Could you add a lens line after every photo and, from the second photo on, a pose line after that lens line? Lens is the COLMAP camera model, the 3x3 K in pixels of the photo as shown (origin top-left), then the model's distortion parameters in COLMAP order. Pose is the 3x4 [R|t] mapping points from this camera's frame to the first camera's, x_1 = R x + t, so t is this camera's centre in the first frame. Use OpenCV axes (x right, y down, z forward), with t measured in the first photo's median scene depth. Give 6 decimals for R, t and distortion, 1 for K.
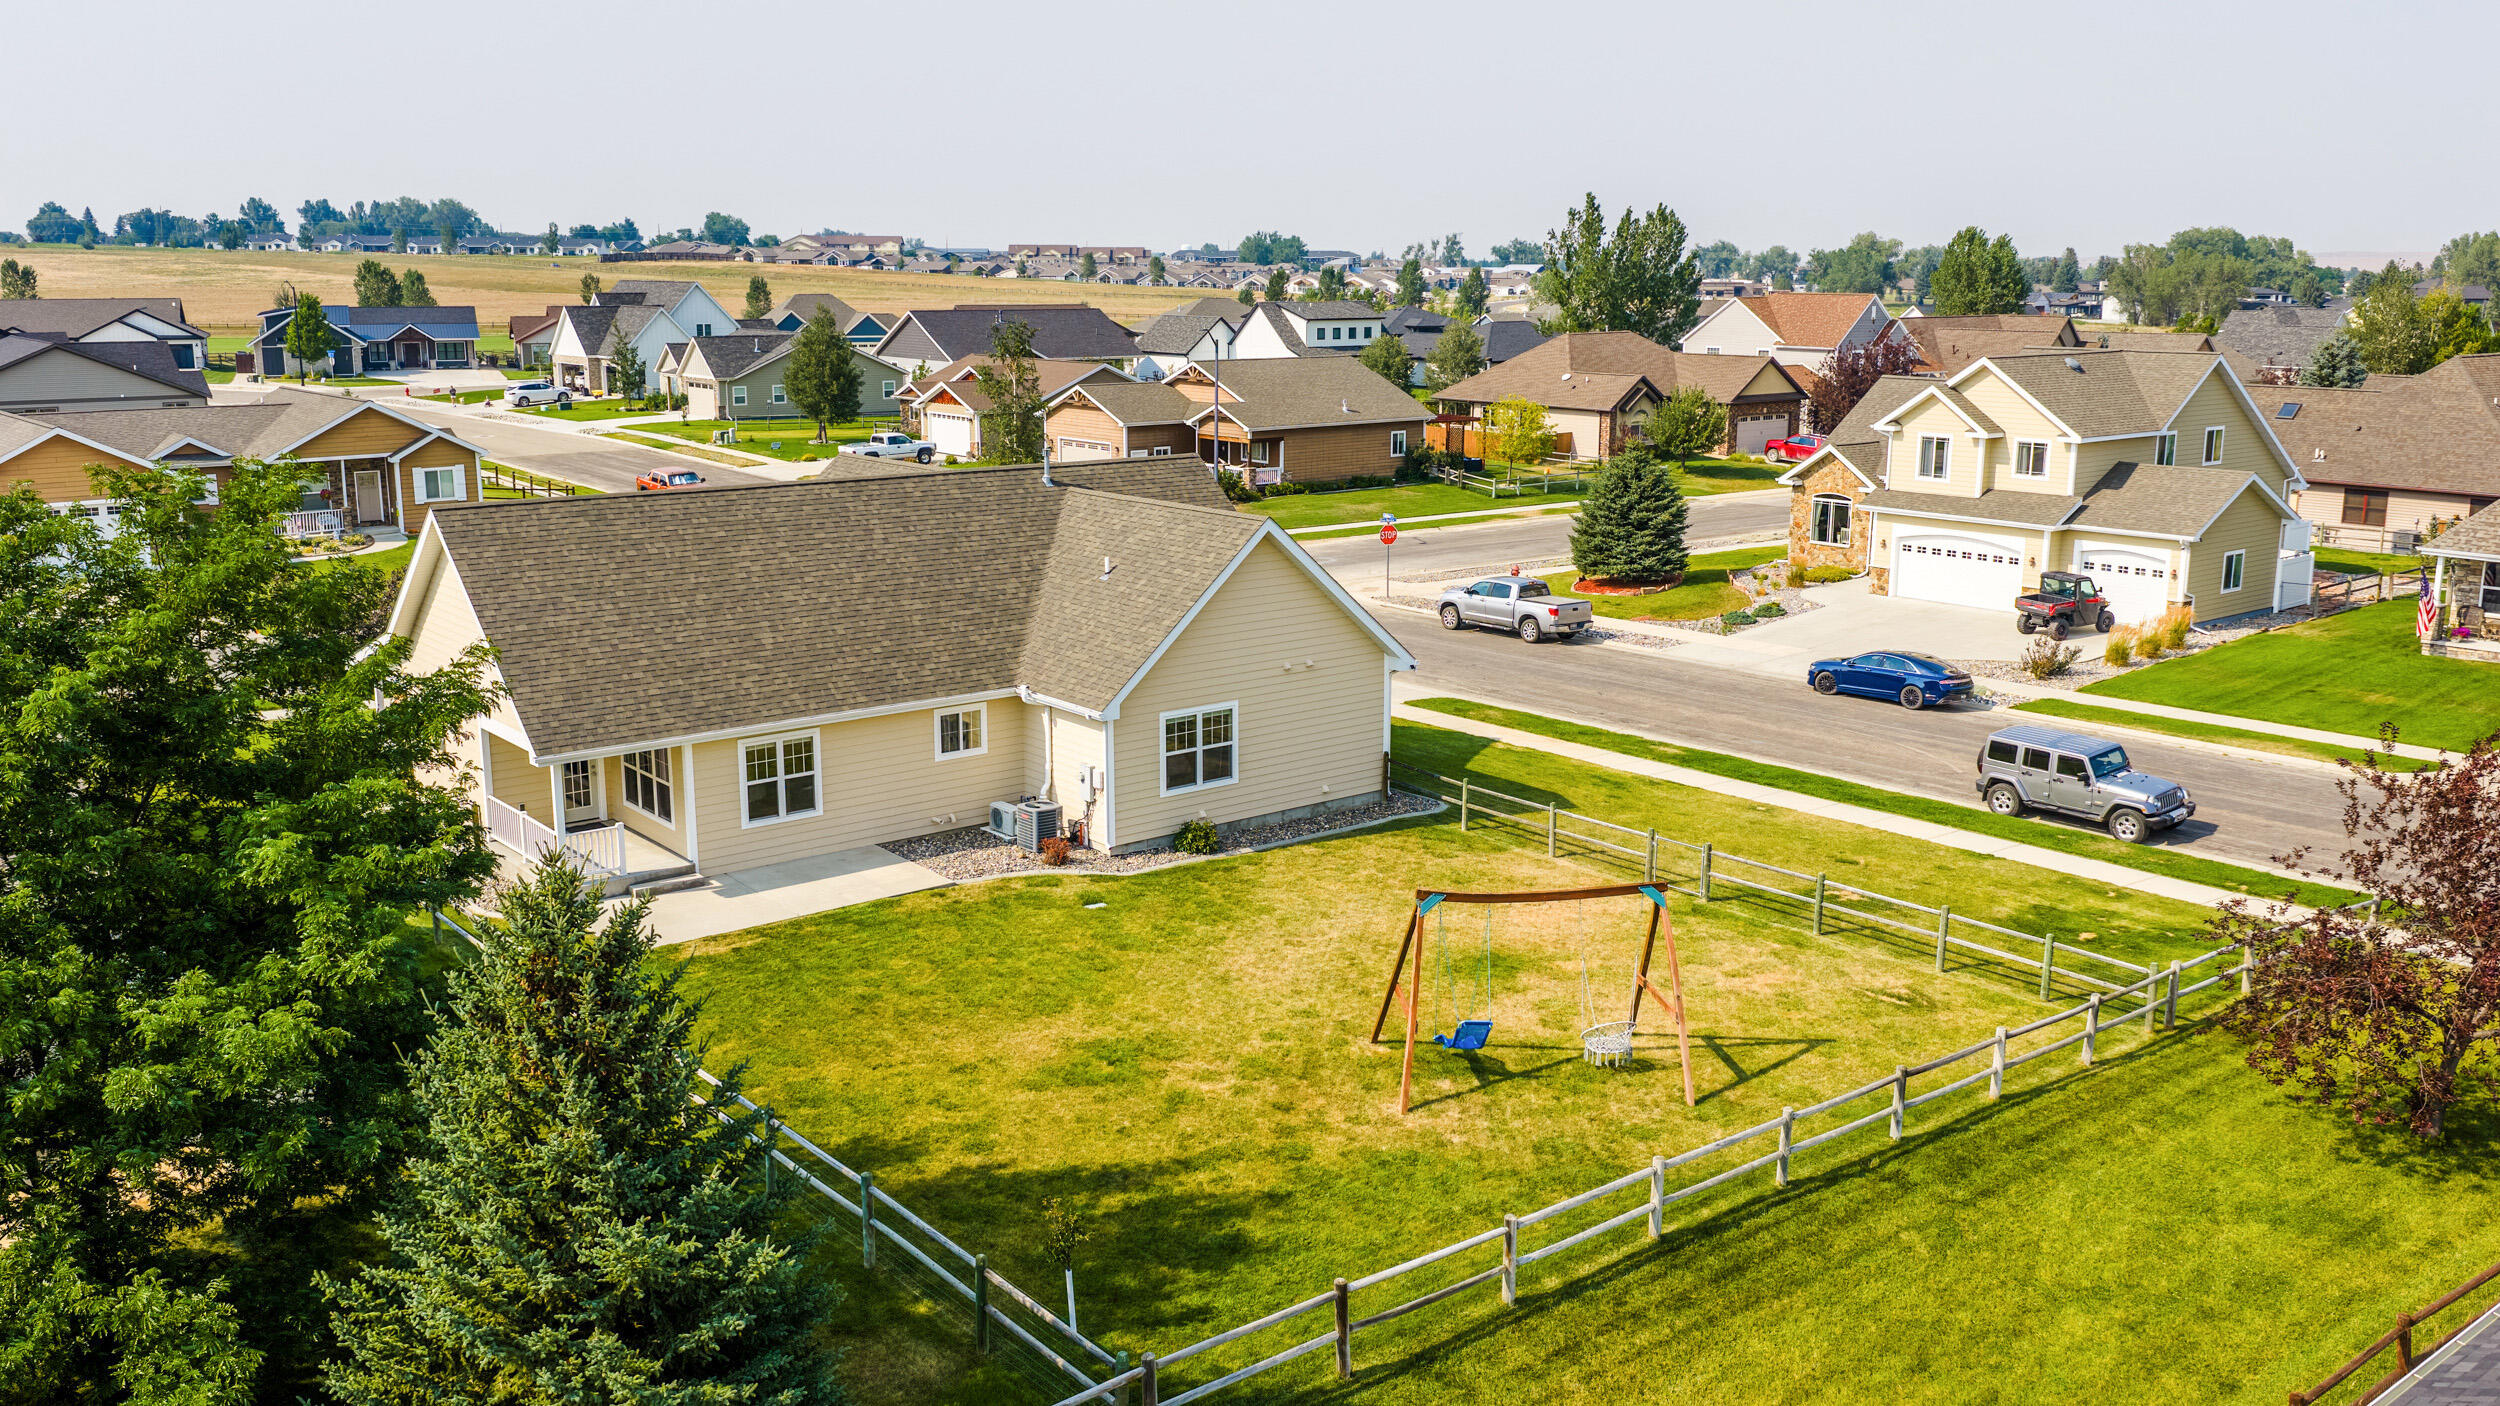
lens RADIAL K [[2058.2, 0, 1250.0], [0, 2058.2, 703.0], [0, 0, 1]] dist [0.032448, -0.062710]
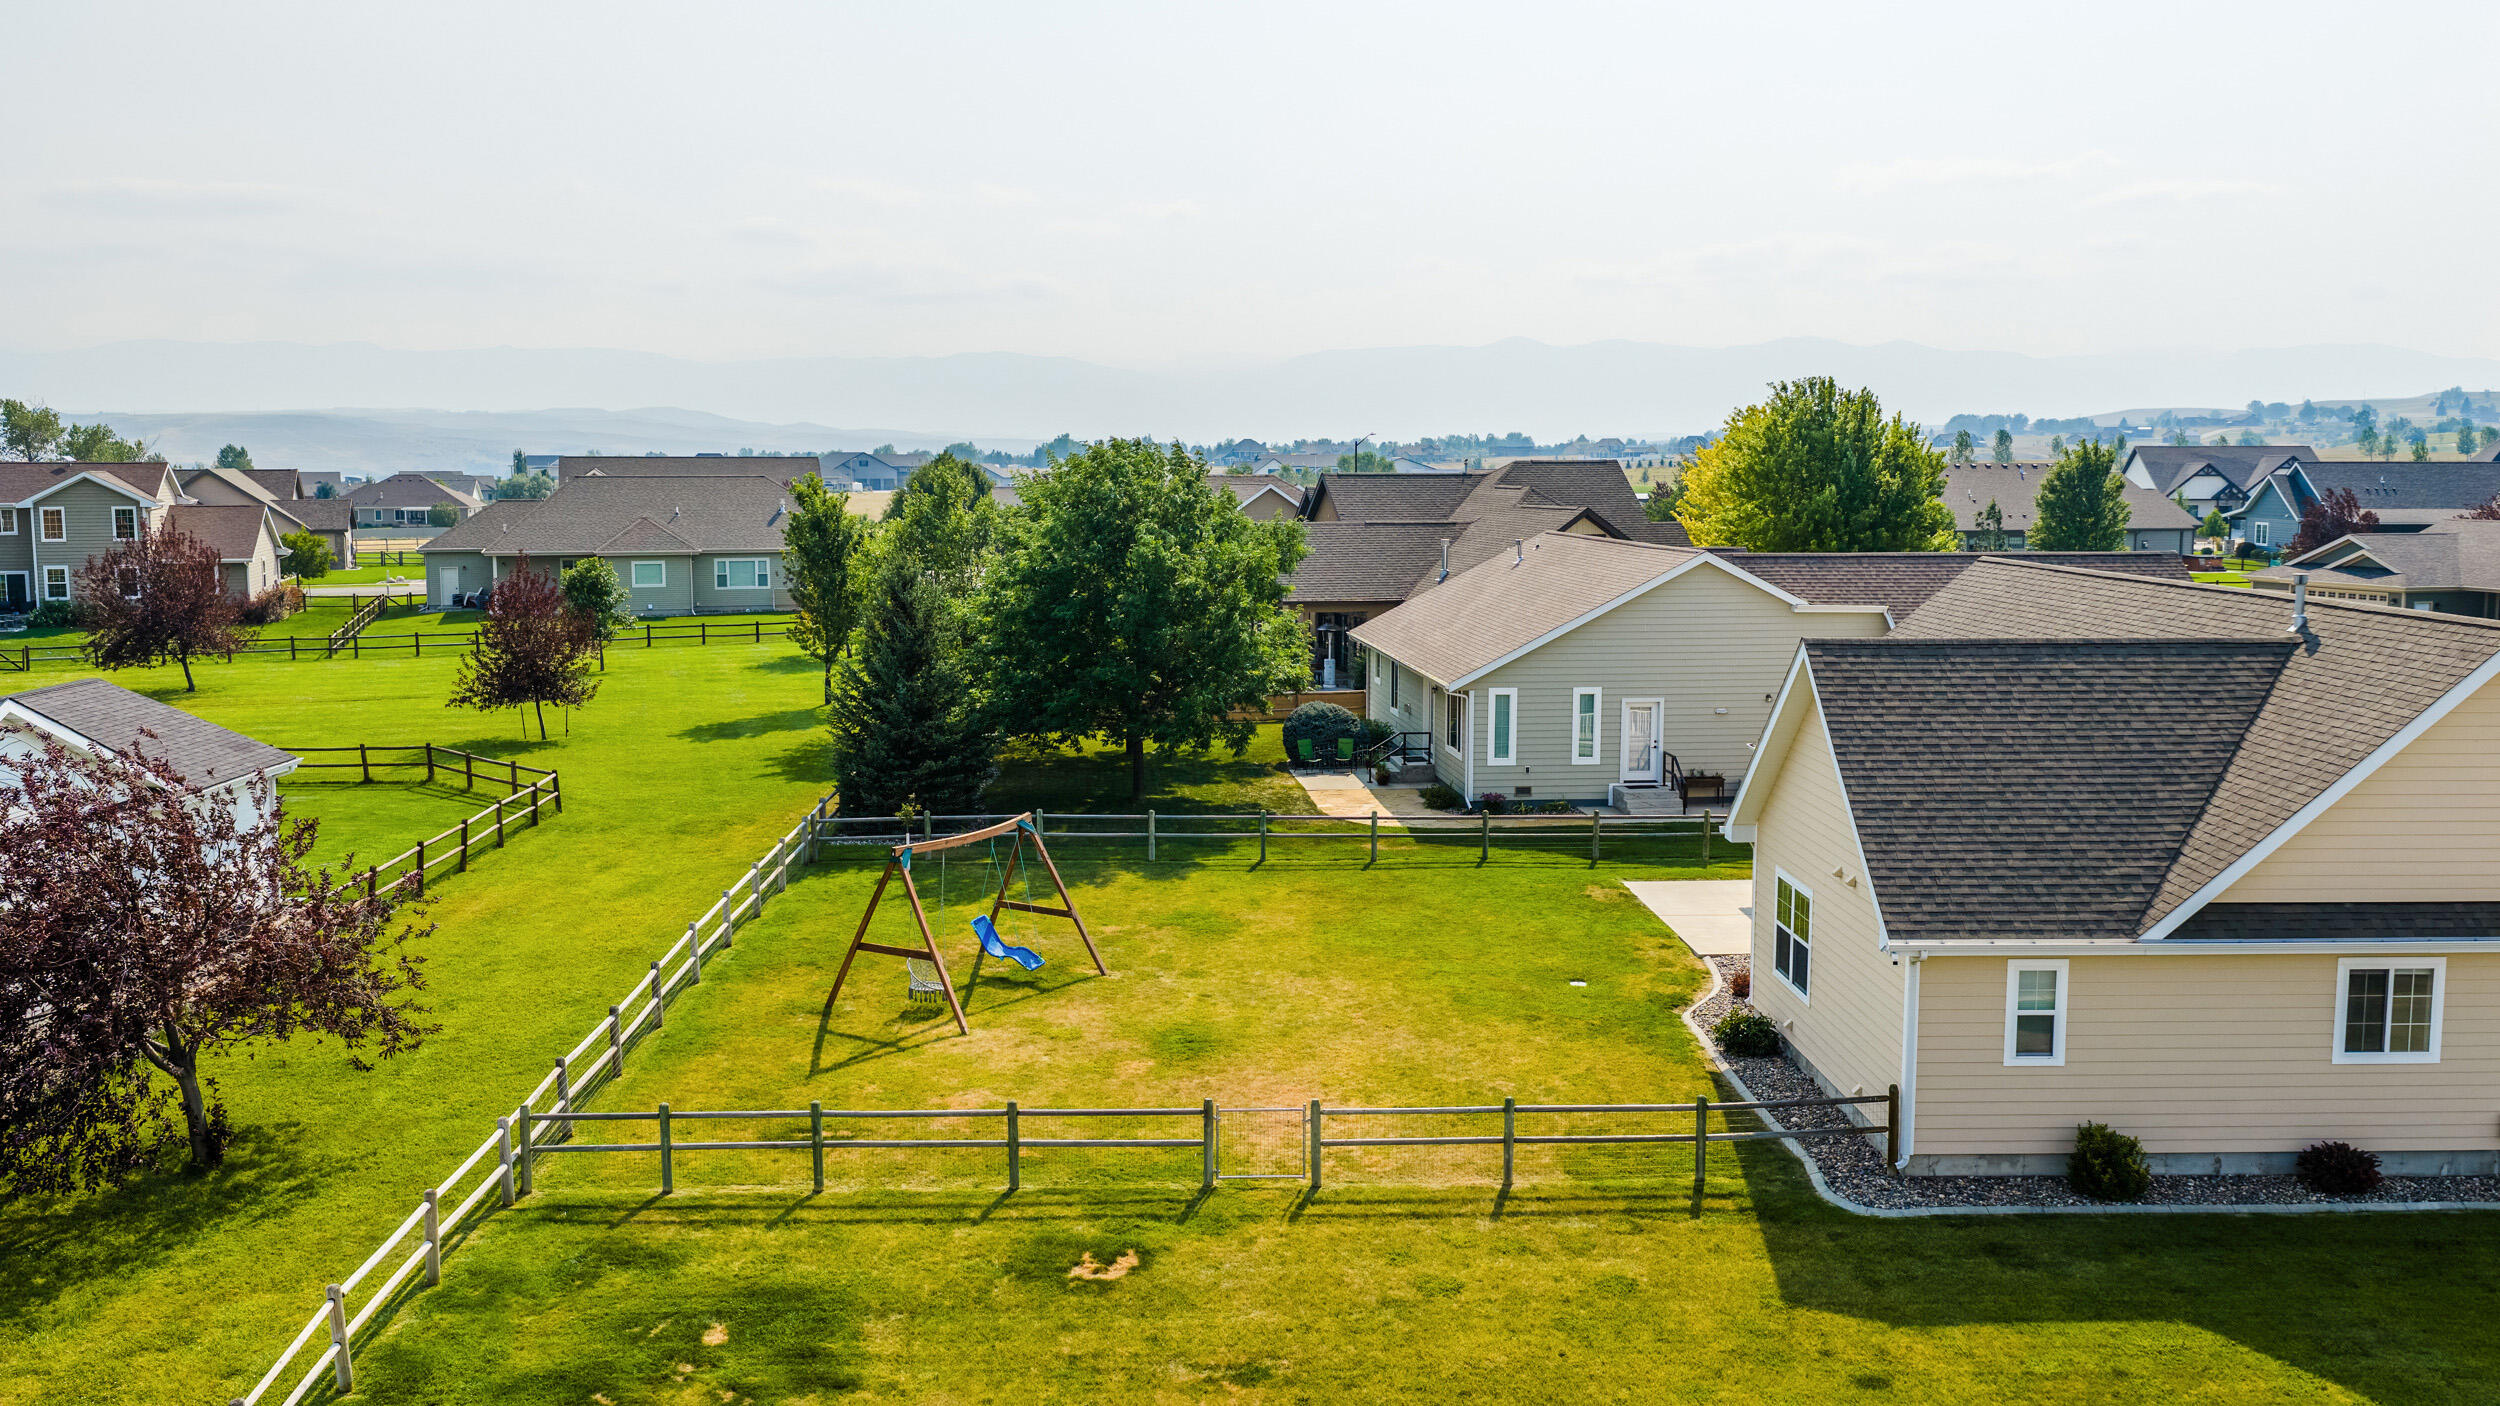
lens RADIAL K [[2058.2, 0, 1250.0], [0, 2058.2, 703.0], [0, 0, 1]] dist [0.032448, -0.062710]
pose [[-0.610839, 0.091757, -0.786420, 0.722165], [-0.166488, 0.956169, 0.240880, -0.219244], [0.774053, 0.278068, -0.568789, 1.330798]]
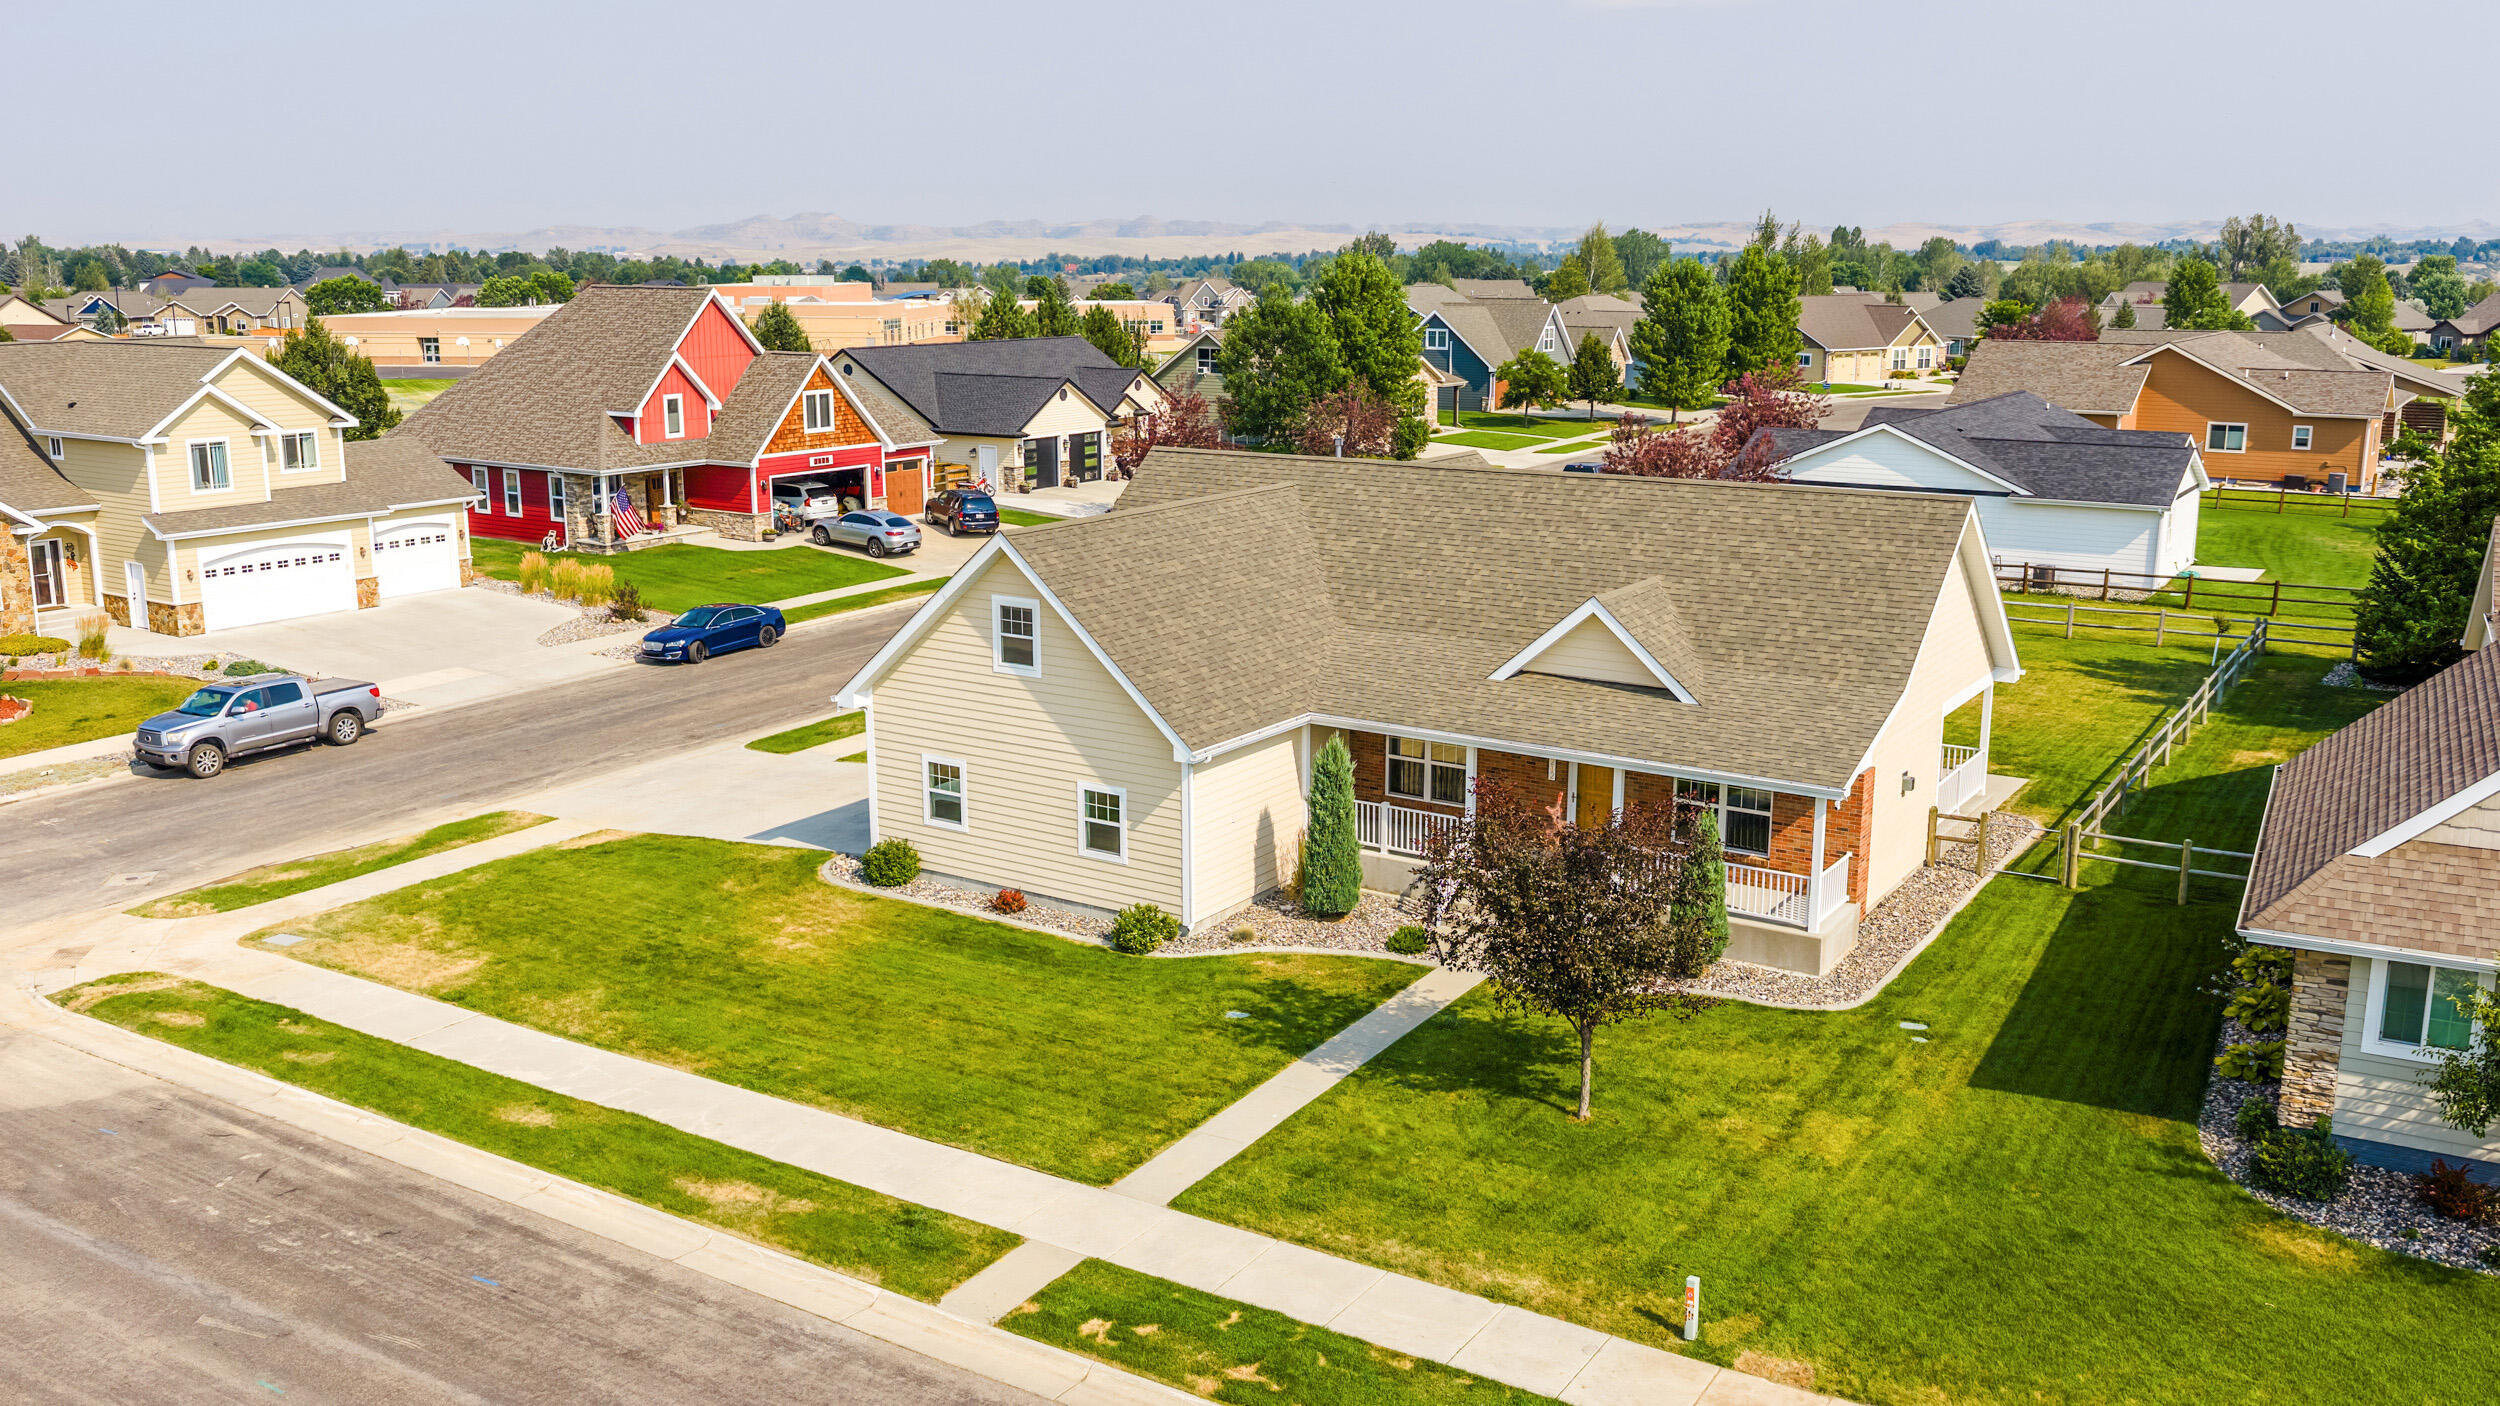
lens RADIAL K [[2058.2, 0, 1250.0], [0, 2058.2, 703.0], [0, 0, 1]] dist [0.032448, -0.062710]
pose [[-0.305299, -0.205843, 0.929742, -1.180178], [0.199199, 0.940951, 0.273736, -0.327200], [-0.931189, 0.268775, -0.246268, 1.546082]]
